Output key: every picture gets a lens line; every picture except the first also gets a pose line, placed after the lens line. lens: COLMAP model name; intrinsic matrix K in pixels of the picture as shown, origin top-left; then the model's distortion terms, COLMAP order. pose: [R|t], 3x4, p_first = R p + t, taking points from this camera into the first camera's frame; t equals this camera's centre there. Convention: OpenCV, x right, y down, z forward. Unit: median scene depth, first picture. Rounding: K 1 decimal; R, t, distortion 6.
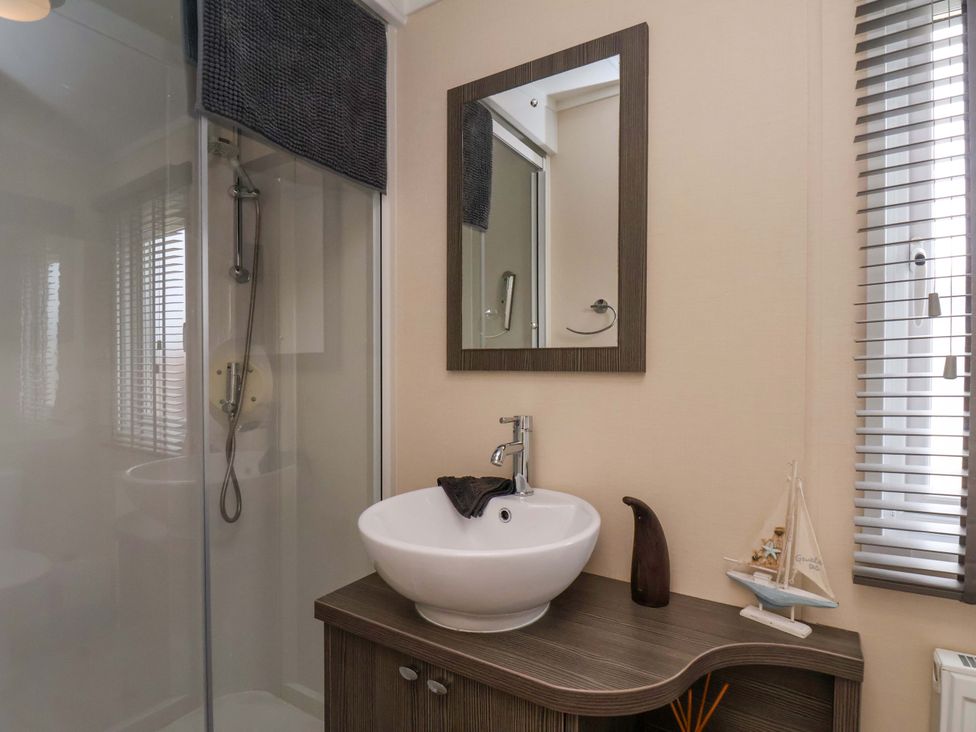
lens RADIAL K [[509.8, 0, 487.3], [0, 509.8, 370.2], [0, 0, 1]] dist [-0.013705, -0.005657]
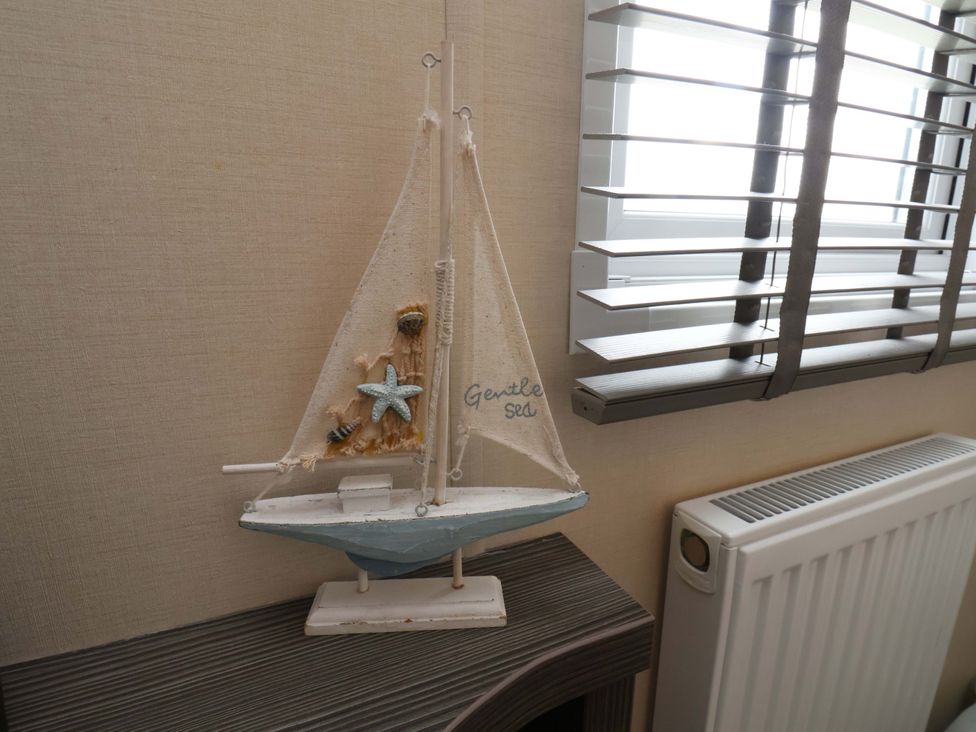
lens RADIAL K [[509.8, 0, 491.5], [0, 509.8, 371.9], [0, 0, 1]] dist [-0.013705, -0.005657]
pose [[0.571100, -0.194263, 0.797563, 0.370298], [0.007922, 0.972854, 0.231286, 0.279968], [-0.820842, -0.125769, 0.557136, 0.801004]]
